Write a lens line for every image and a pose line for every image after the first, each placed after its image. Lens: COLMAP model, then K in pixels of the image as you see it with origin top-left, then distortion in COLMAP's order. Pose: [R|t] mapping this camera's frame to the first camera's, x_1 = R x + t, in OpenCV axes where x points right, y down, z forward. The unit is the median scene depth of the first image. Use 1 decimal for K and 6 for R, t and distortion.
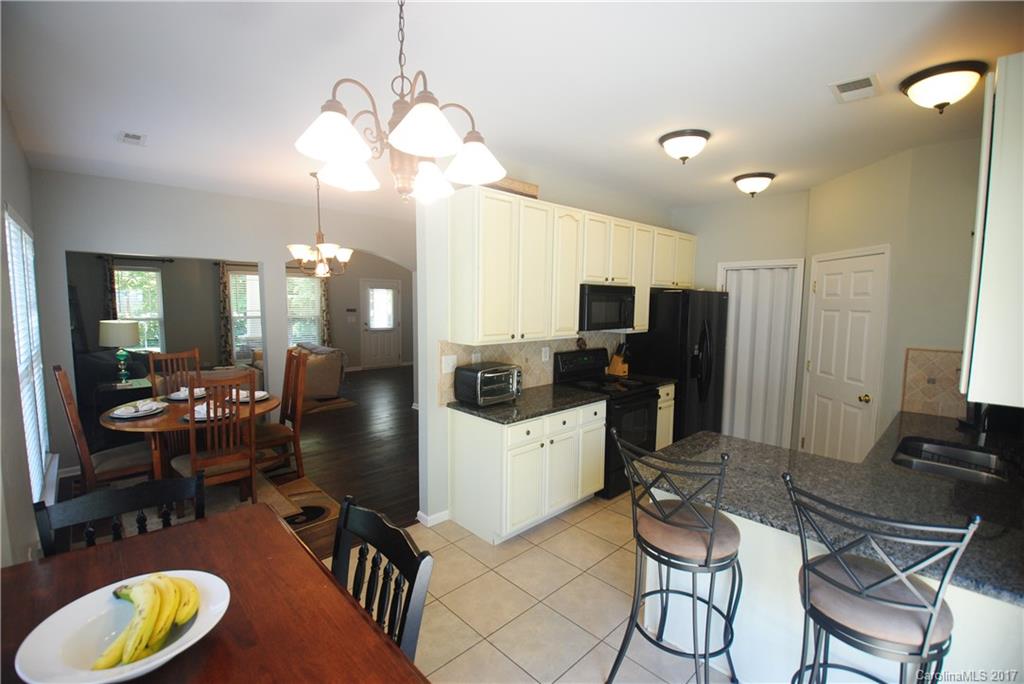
lens RADIAL K [[453.4, 0, 507.7], [0, 453.4, 344.3], [0, 0, 1]] dist [0.017905, -0.029063]
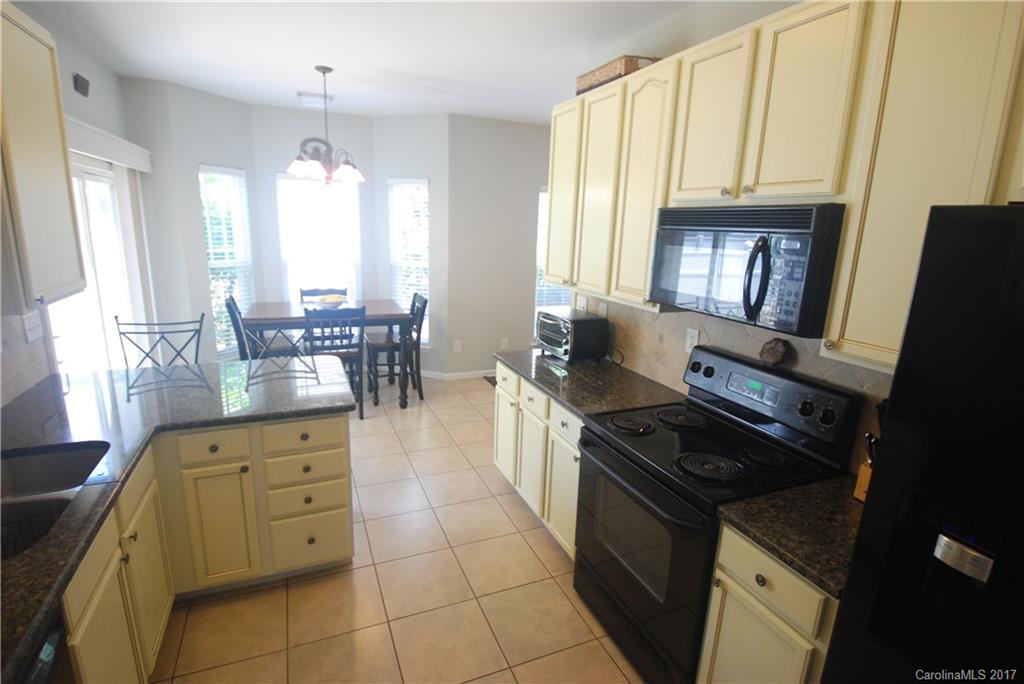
lens RADIAL K [[498.3, 0, 507.4], [0, 498.3, 346.4], [0, 0, 1]] dist [0.021563, -0.036152]
pose [[-0.353734, 0.199982, -0.913717, 0.739593], [-0.126136, 0.957754, 0.258452, -0.104096], [0.926802, 0.206676, -0.313565, 1.008133]]
